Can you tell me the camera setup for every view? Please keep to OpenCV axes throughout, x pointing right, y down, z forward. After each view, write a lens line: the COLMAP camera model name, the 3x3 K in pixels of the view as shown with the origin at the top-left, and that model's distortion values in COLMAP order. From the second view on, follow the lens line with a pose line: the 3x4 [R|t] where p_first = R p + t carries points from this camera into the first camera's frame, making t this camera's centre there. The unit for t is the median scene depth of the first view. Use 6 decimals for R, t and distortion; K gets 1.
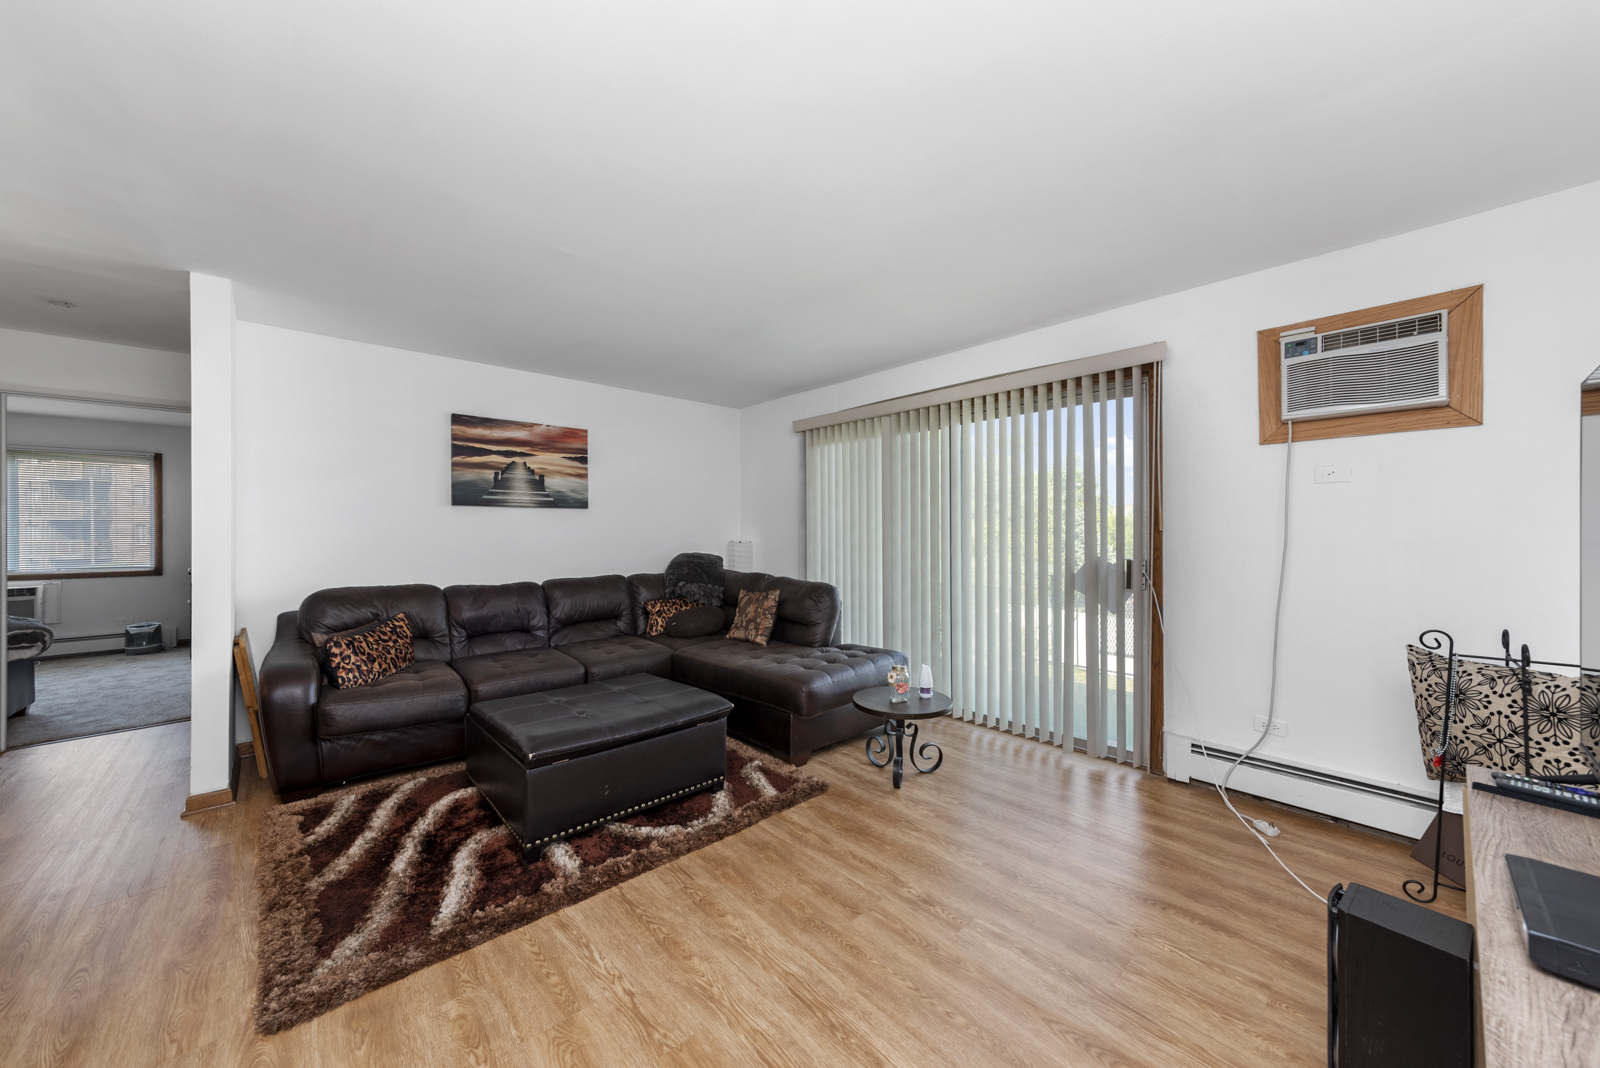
lens RADIAL K [[563.6, 0, 792.5], [0, 563.6, 527.9], [0, 0, 1]] dist [-0.000142, 0.000090]
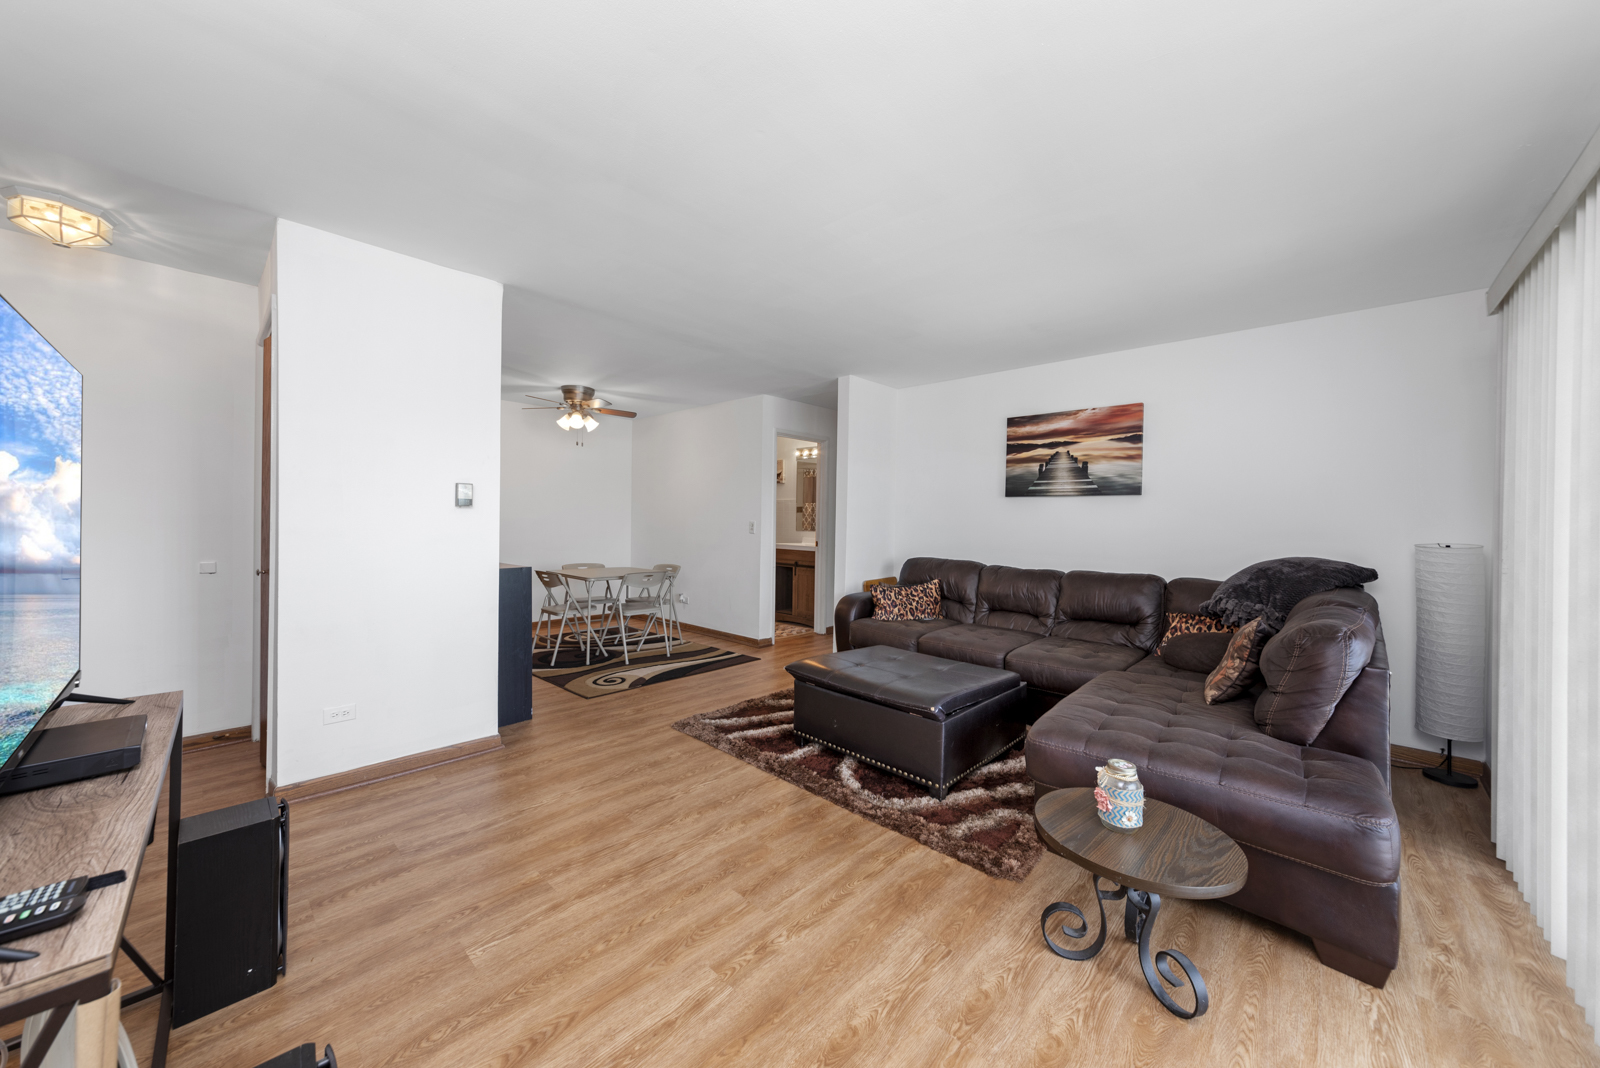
lens RADIAL K [[563.6, 0, 792.6], [0, 563.6, 522.7], [0, 0, 1]] dist [-0.000142, 0.000090]
pose [[0.079269, 0.011962, -0.996782, 0.515795], [-0.011435, 0.999873, 0.011090, 0.005490], [0.996788, 0.010520, 0.079395, 0.463250]]
